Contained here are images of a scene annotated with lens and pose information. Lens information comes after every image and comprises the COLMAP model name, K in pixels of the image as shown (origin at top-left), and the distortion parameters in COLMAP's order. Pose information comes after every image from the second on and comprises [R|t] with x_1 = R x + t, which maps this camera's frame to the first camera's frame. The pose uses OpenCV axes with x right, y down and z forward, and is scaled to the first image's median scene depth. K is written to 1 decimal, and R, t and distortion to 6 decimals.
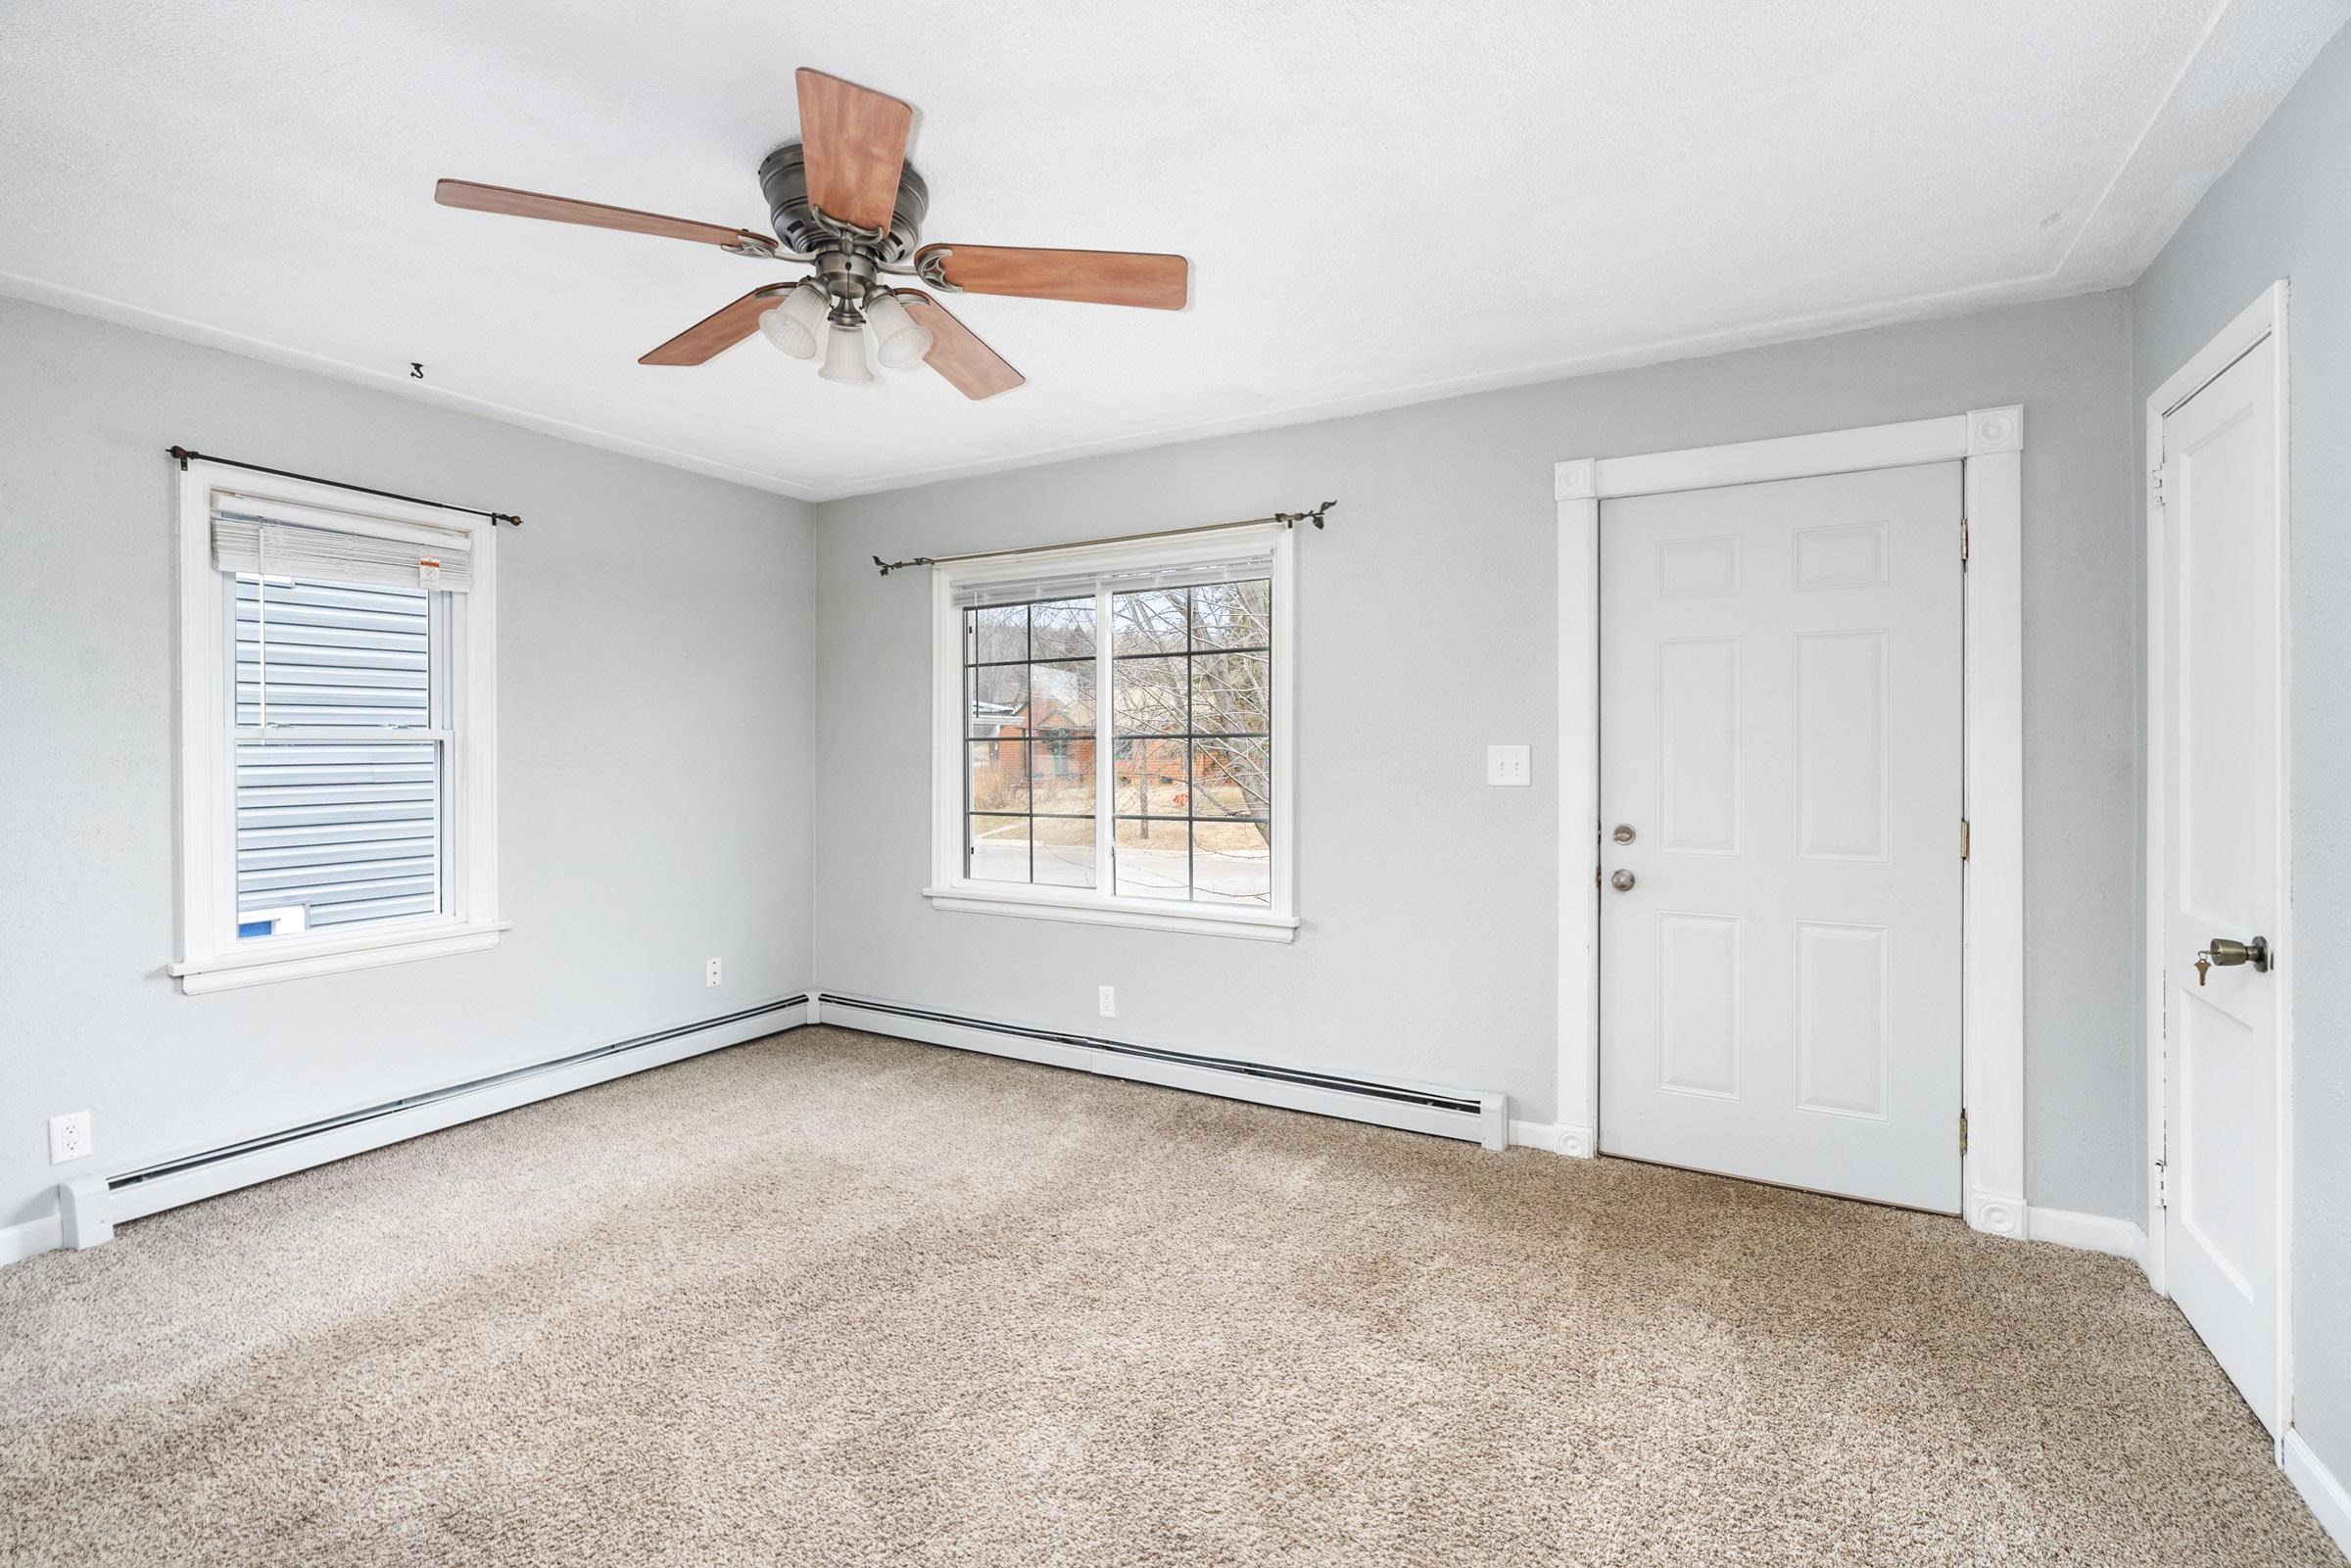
lens RADIAL K [[1069.2, 0, 1177.0], [0, 1069.2, 754.8], [0, 0, 1]] dist [-0.008607, 0.003834]
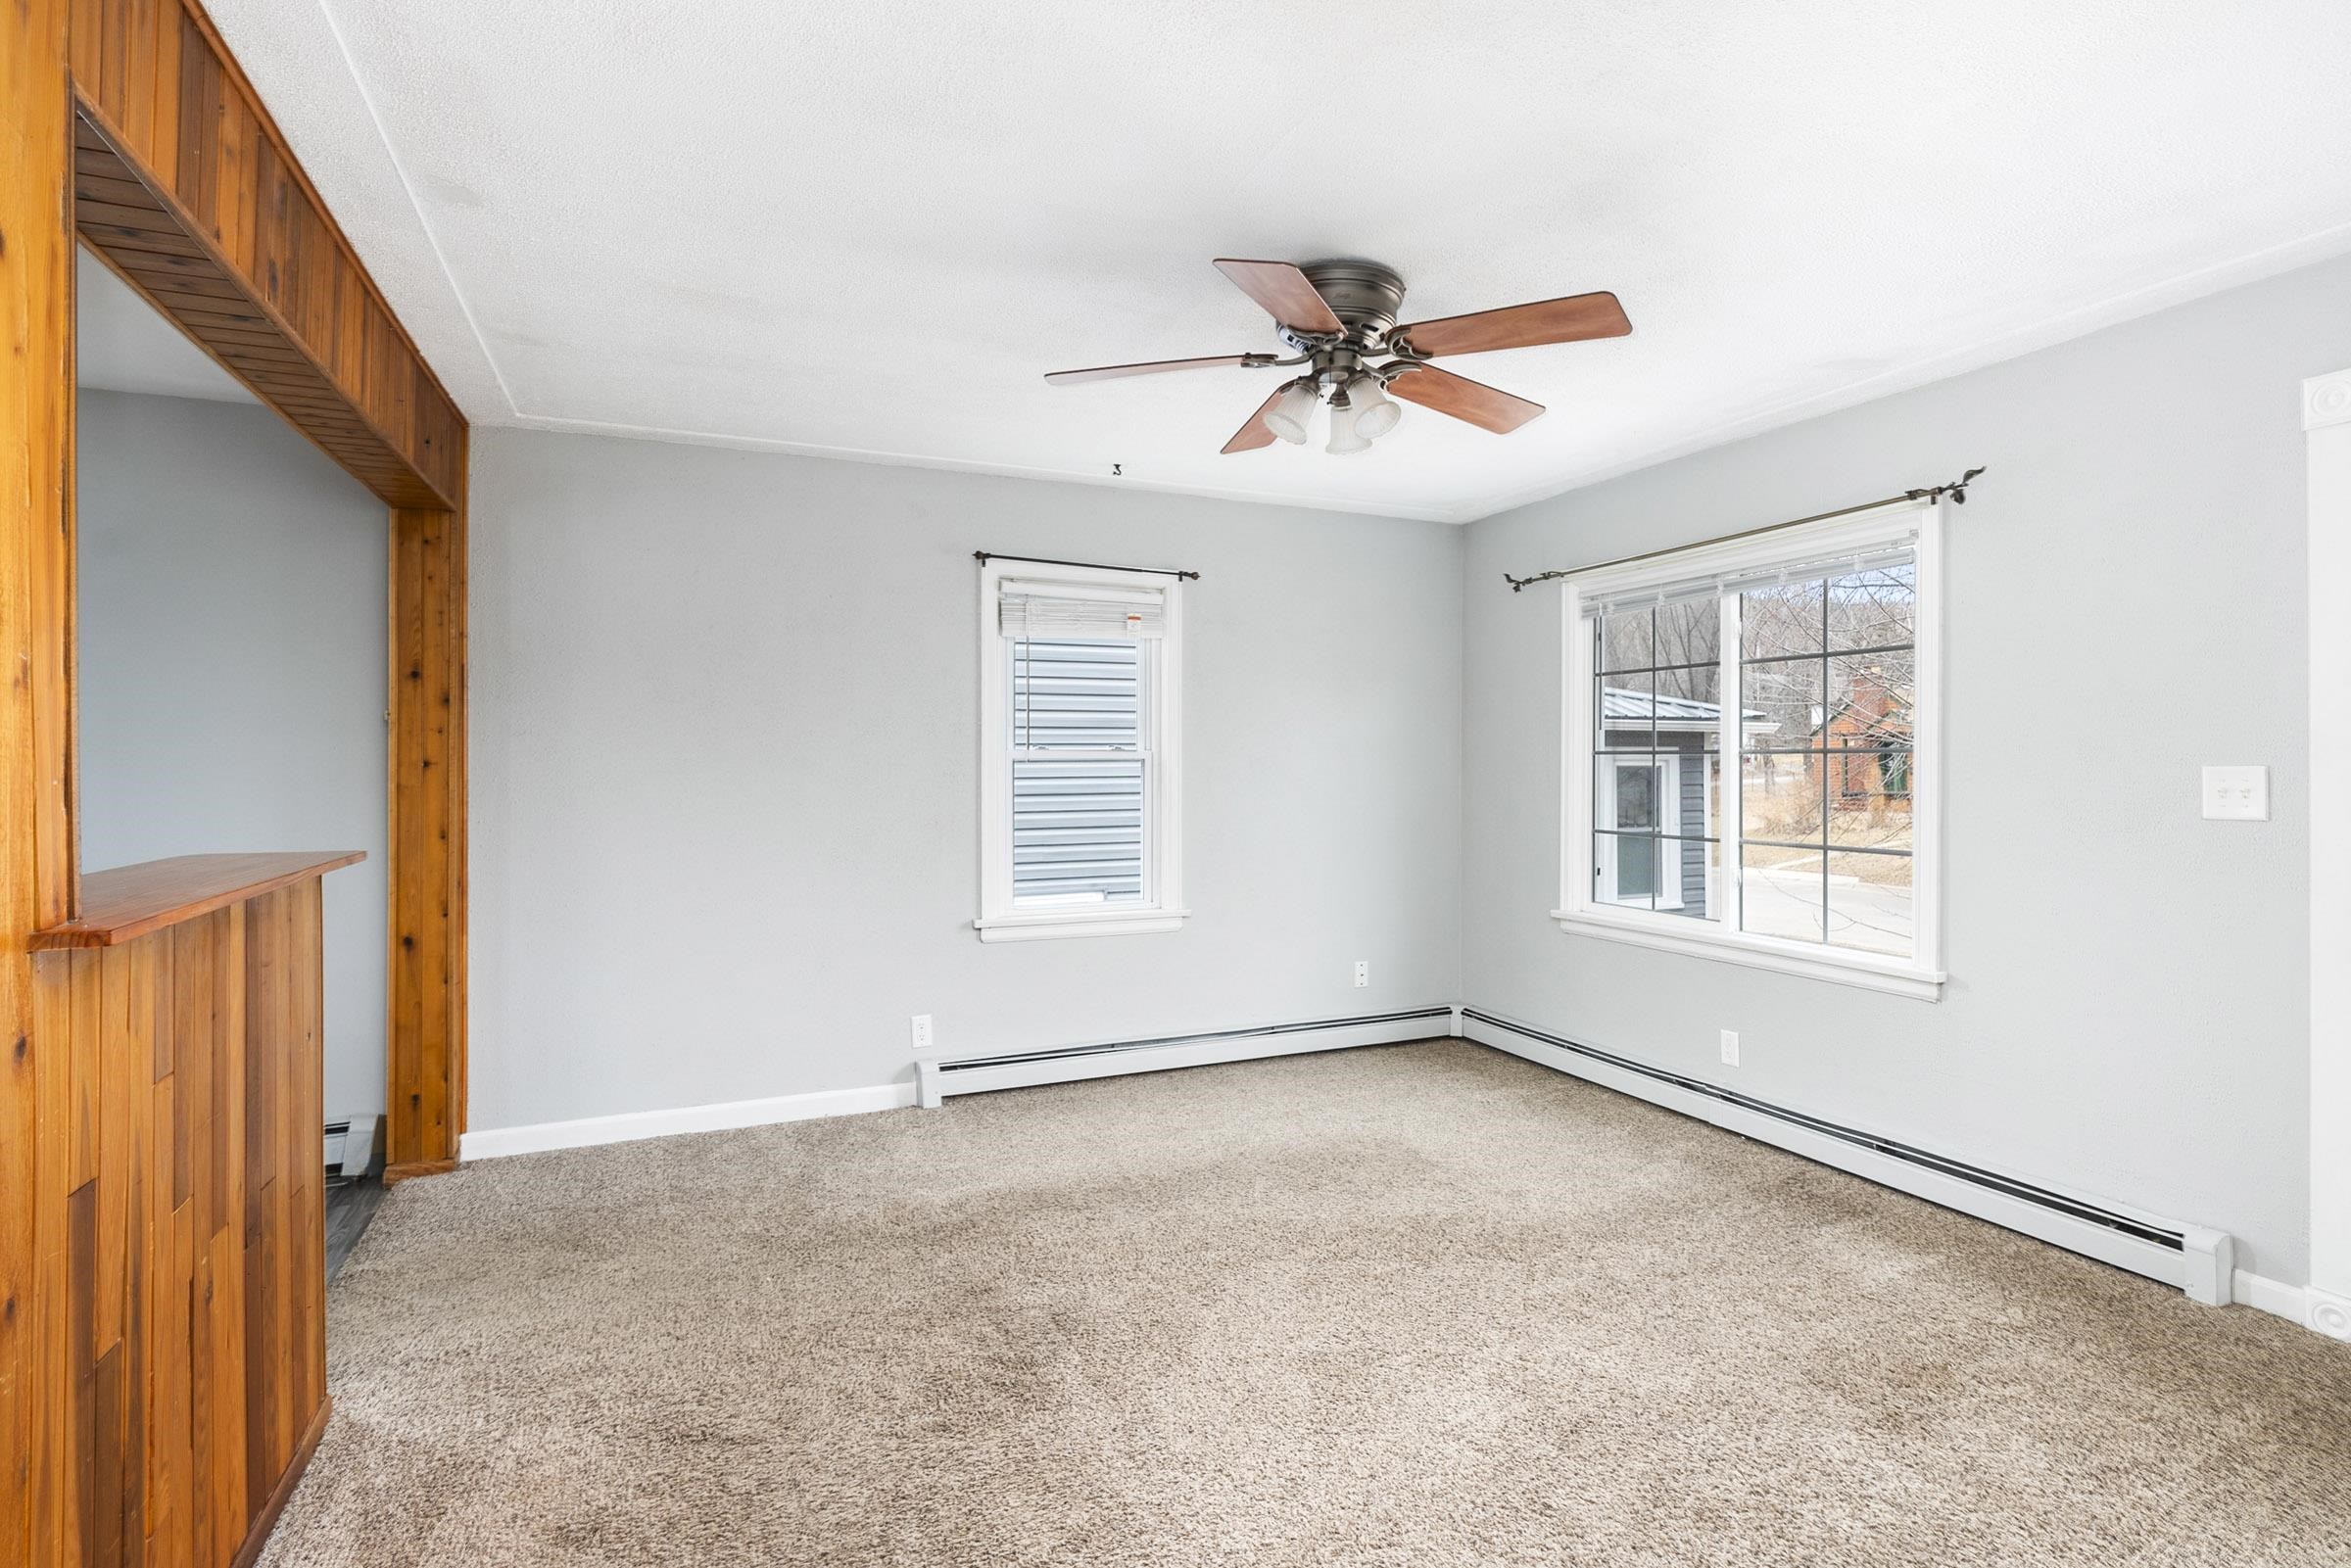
lens RADIAL K [[1218.7, 0, 1250.5], [0, 1218.7, 763.3], [0, 0, 1]] dist [-0.005838, 0.007309]
pose [[0.818010, 0.001479, -0.575203, 0.244955], [-0.004975, 0.999977, -0.004503, -0.003368], [0.575183, 0.006545, 0.817999, -0.094401]]
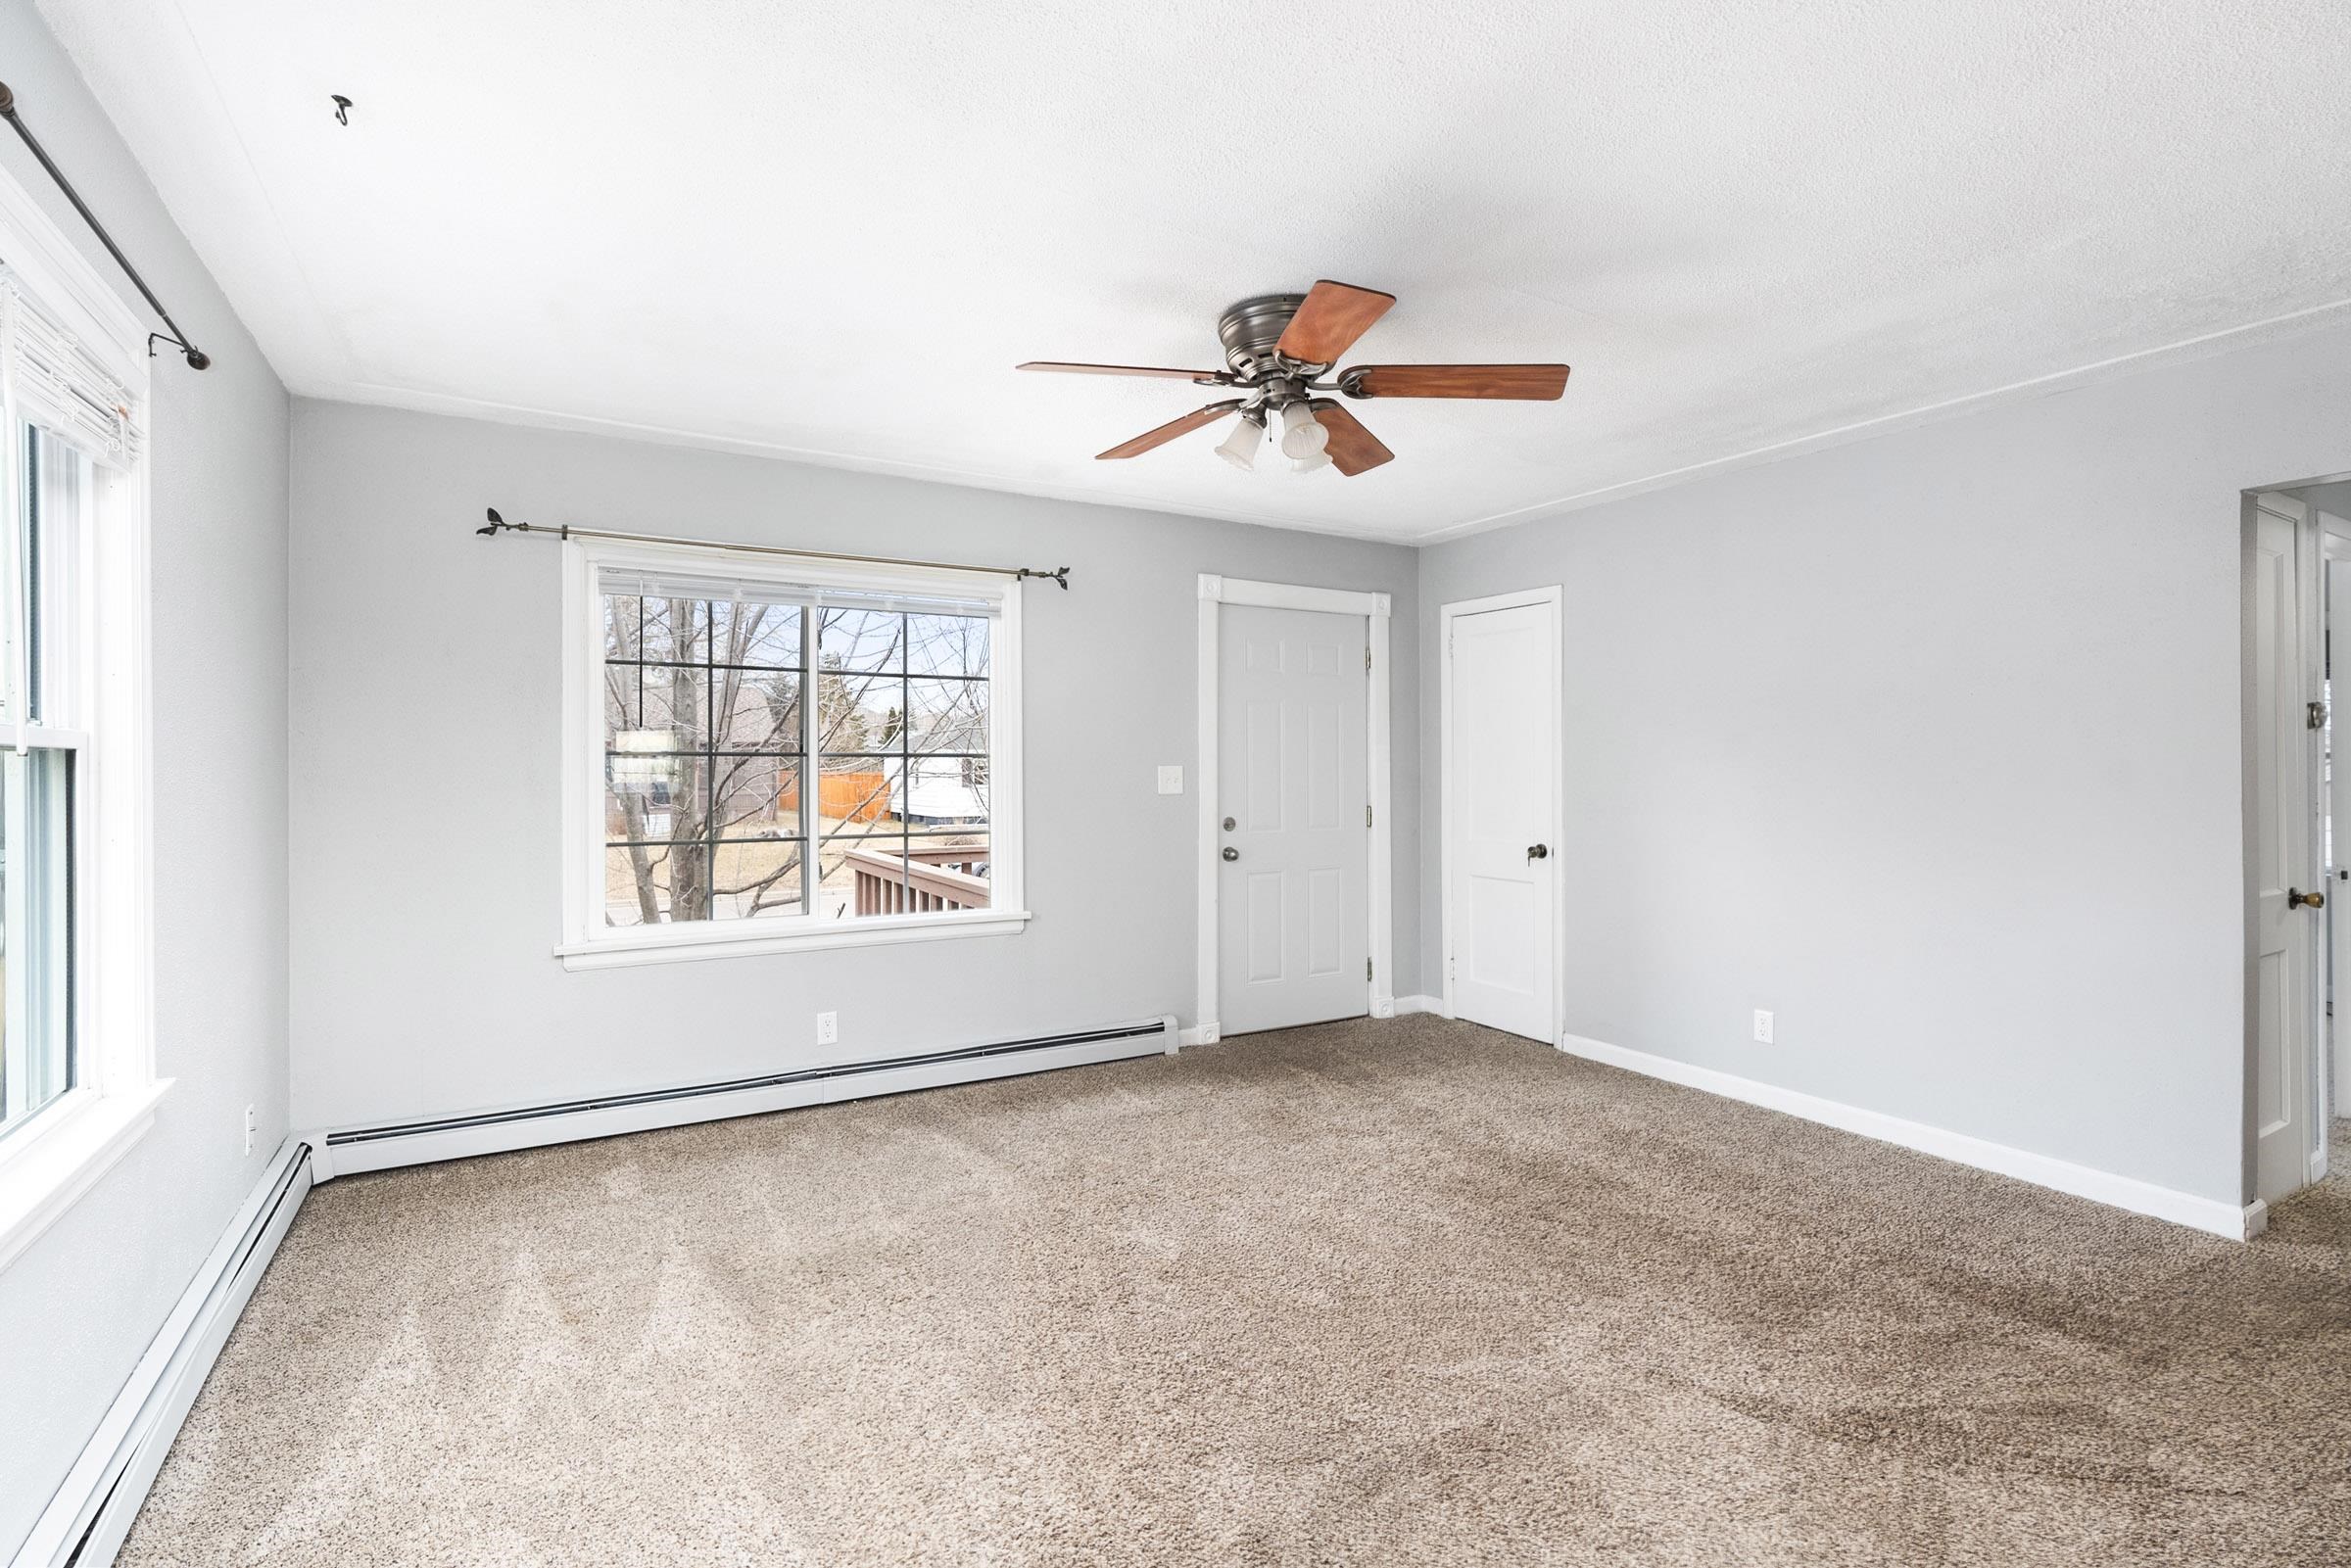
lens RADIAL K [[1075.7, 0, 1138.3], [0, 1075.7, 774.7], [0, 0, 1]] dist [-0.018189, 0.005876]
pose [[0.504258, -0.004105, 0.863543, -0.961959], [0.005873, 0.999982, 0.001325, 0.000590], [-0.863533, 0.004404, 0.504273, 0.329498]]
